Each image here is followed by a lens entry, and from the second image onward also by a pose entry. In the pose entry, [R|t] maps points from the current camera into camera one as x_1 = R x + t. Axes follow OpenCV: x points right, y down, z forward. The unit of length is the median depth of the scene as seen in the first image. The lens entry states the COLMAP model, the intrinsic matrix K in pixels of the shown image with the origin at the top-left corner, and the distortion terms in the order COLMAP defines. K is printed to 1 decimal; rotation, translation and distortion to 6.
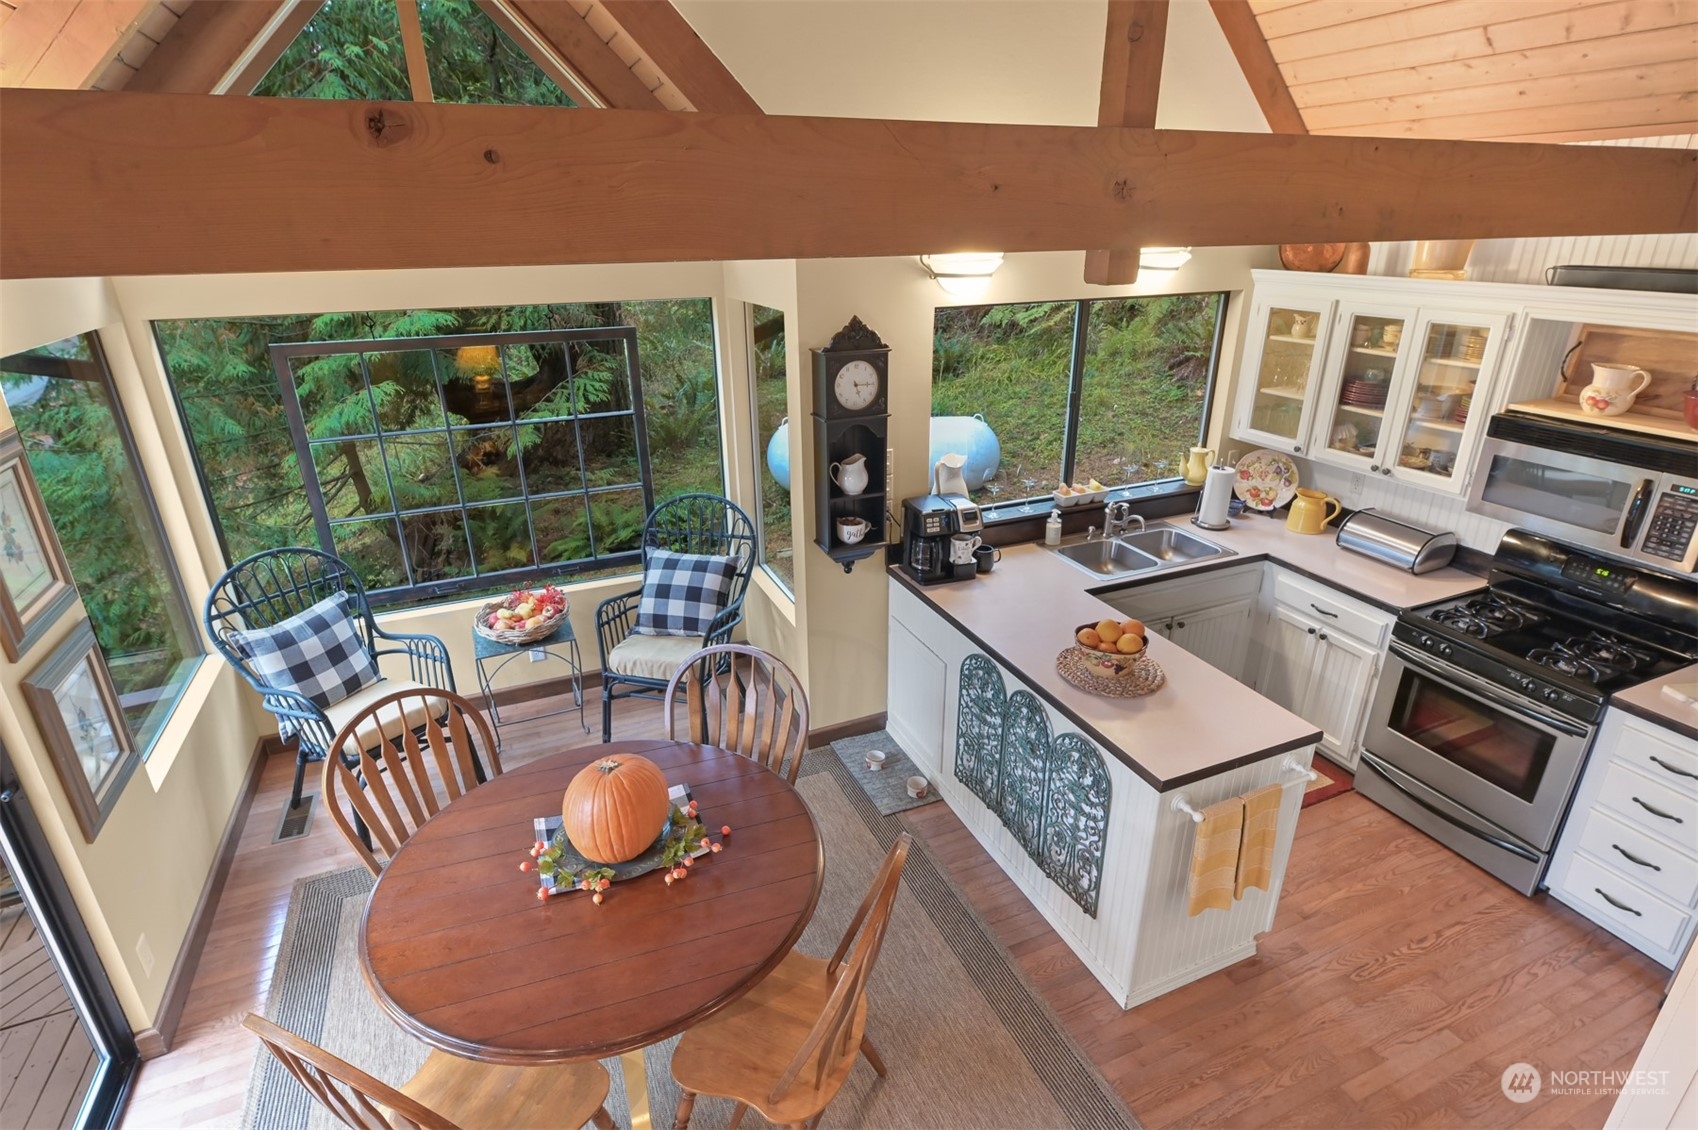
lens RADIAL K [[866.9, 0, 849.0], [0, 866.9, 565.0], [0, 0, 1]] dist [0.001949, -0.000517]
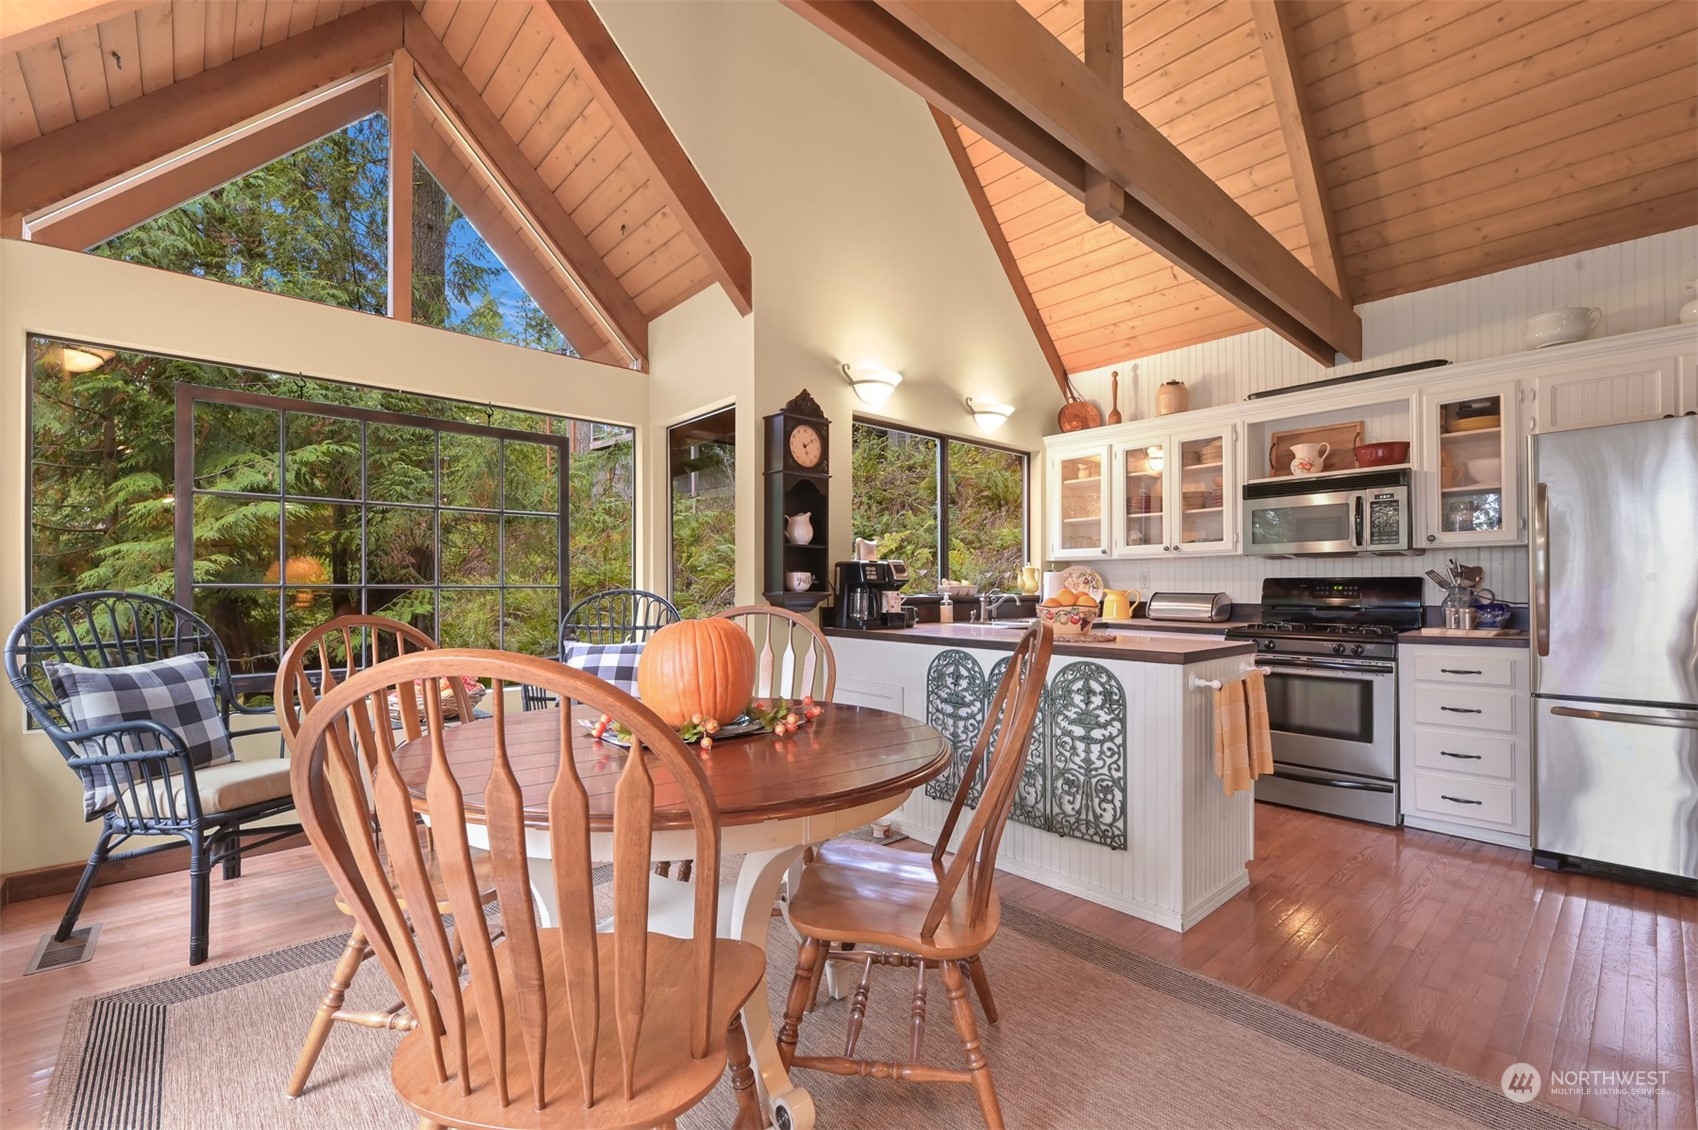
lens RADIAL K [[730.2, 0, 852.4], [0, 730.2, 583.4], [0, 0, 1]] dist [-0.000855, -0.002954]
pose [[0.945990, 0.011302, 0.323998, -0.241766], [0.114864, 0.922877, -0.367566, 0.323492], [-0.303165, 0.384930, 0.871734, 0.192855]]
